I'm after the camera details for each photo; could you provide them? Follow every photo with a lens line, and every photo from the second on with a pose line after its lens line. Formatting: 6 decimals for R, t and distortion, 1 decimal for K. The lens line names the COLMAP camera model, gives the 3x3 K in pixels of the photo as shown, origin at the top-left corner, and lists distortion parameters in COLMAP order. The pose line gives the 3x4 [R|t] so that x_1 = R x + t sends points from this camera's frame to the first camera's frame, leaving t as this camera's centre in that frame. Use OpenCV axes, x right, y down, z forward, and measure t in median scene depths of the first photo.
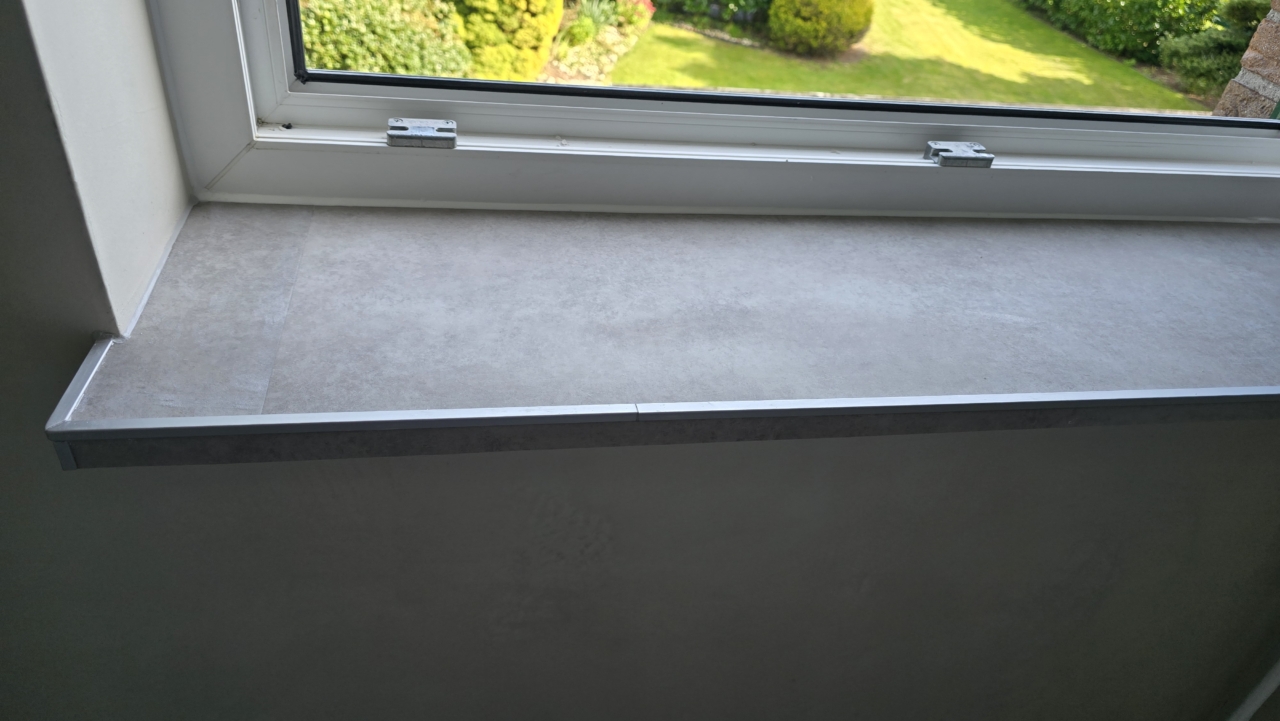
lens RADIAL K [[862.5, 0, 648.4], [0, 862.5, 351.5], [0, 0, 1]] dist [0.060457, -0.059348]
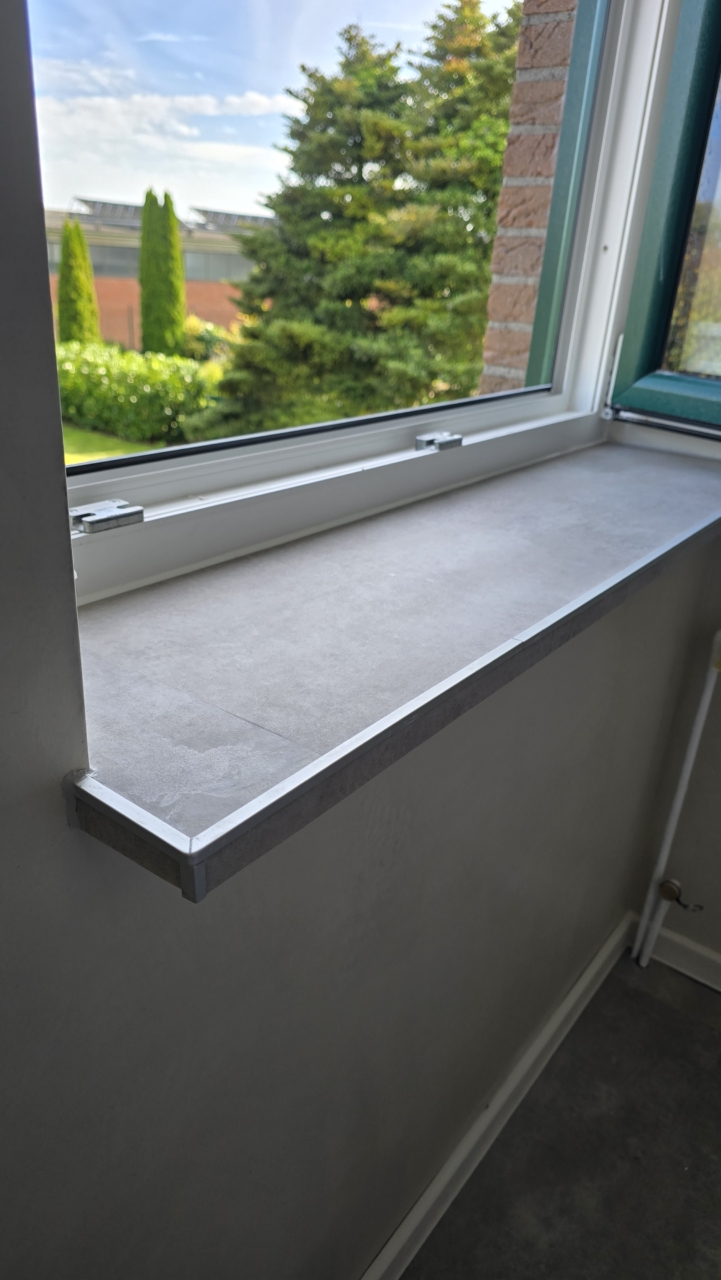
lens RADIAL K [[862.5, 0, 355.2], [0, 862.5, 641.9], [0, 0, 1]] dist [0.060457, -0.059348]
pose [[0.725243, -0.328587, 0.605024, -0.708097], [0.384965, 0.922093, 0.039328, -0.053522], [-0.570811, 0.204391, 0.795236, 0.104226]]
